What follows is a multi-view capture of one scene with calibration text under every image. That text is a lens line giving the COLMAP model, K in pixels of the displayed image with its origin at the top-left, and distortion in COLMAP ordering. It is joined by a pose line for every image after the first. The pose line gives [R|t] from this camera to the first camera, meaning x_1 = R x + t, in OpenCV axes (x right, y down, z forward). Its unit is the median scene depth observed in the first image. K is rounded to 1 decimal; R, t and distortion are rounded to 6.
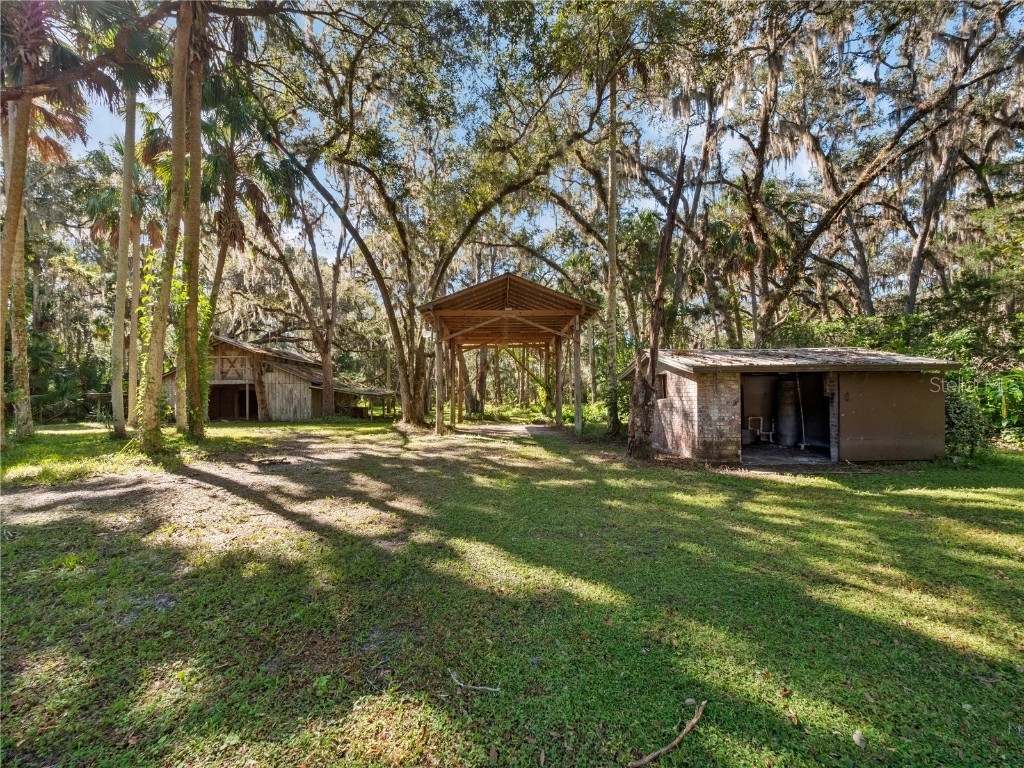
lens RADIAL K [[438.9, 0, 505.5], [0, 438.9, 382.8], [0, 0, 1]] dist [0.002077, 0.000128]
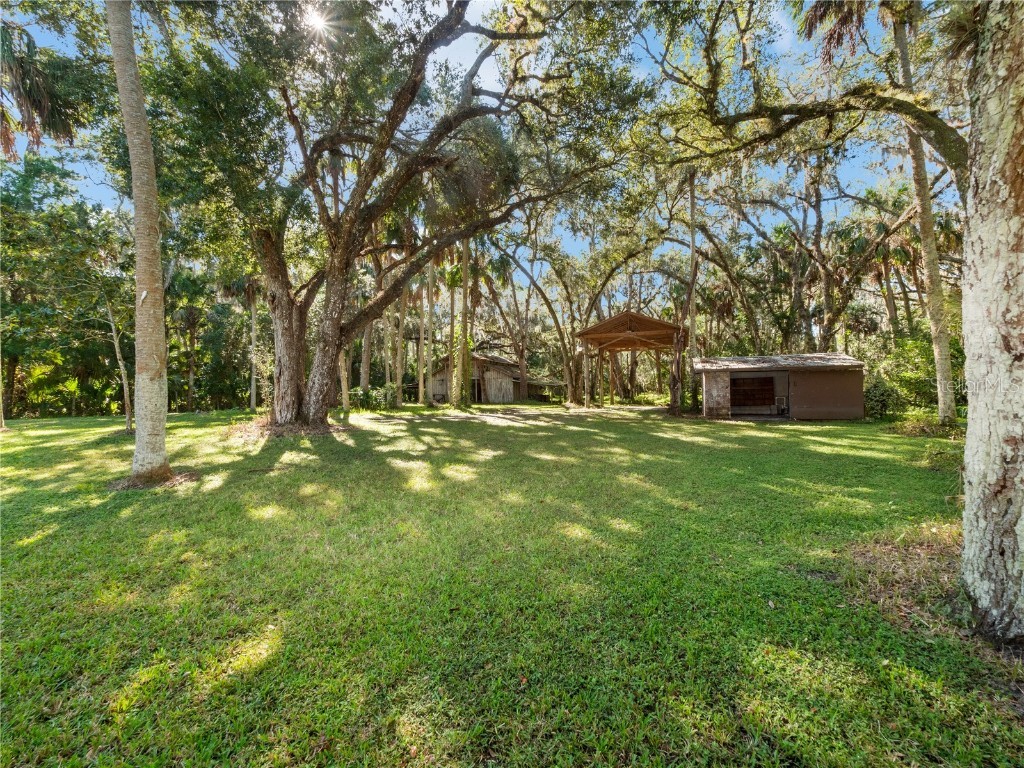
lens RADIAL K [[438.9, 0, 505.5], [0, 438.9, 382.8], [0, 0, 1]] dist [0.002077, 0.000128]
pose [[0.915858, -0.008302, -0.401416, 0.143586], [0.015761, 0.999759, 0.015281, -0.006610], [0.401192, -0.020322, 0.915768, -0.406036]]
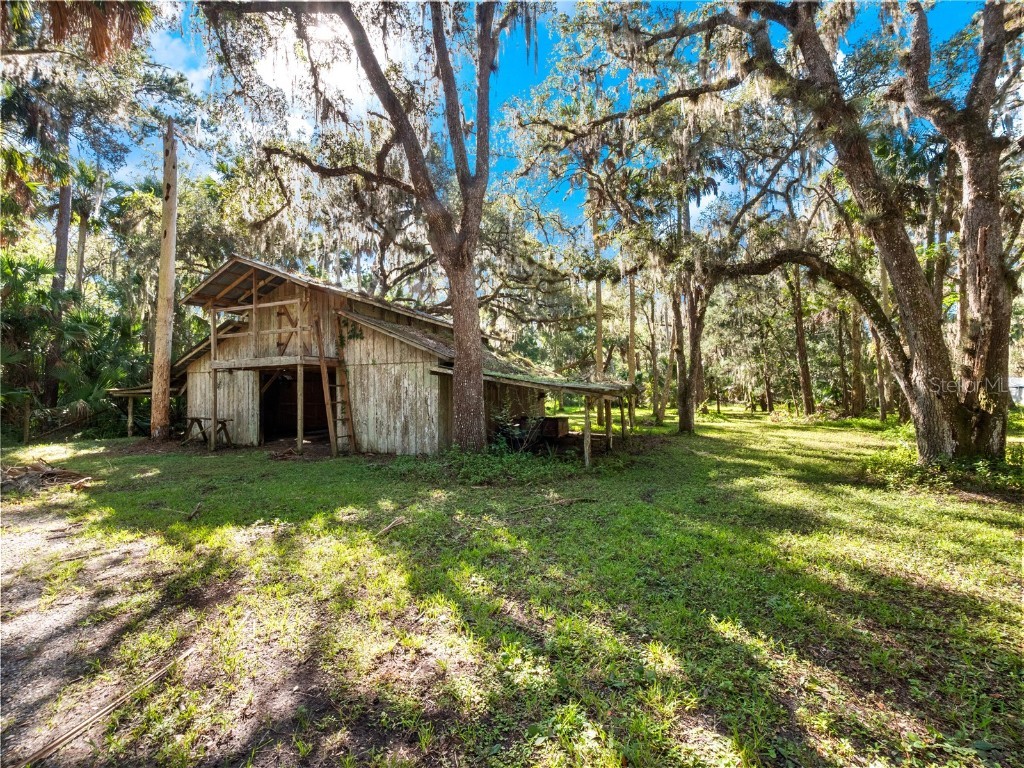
lens RADIAL K [[438.9, 0, 505.5], [0, 438.9, 382.8], [0, 0, 1]] dist [0.002077, 0.000128]
pose [[0.919036, -0.010330, -0.394039, -0.239079], [0.016672, 0.999781, 0.012676, 0.017563], [0.393822, -0.018219, 0.919006, 0.688443]]
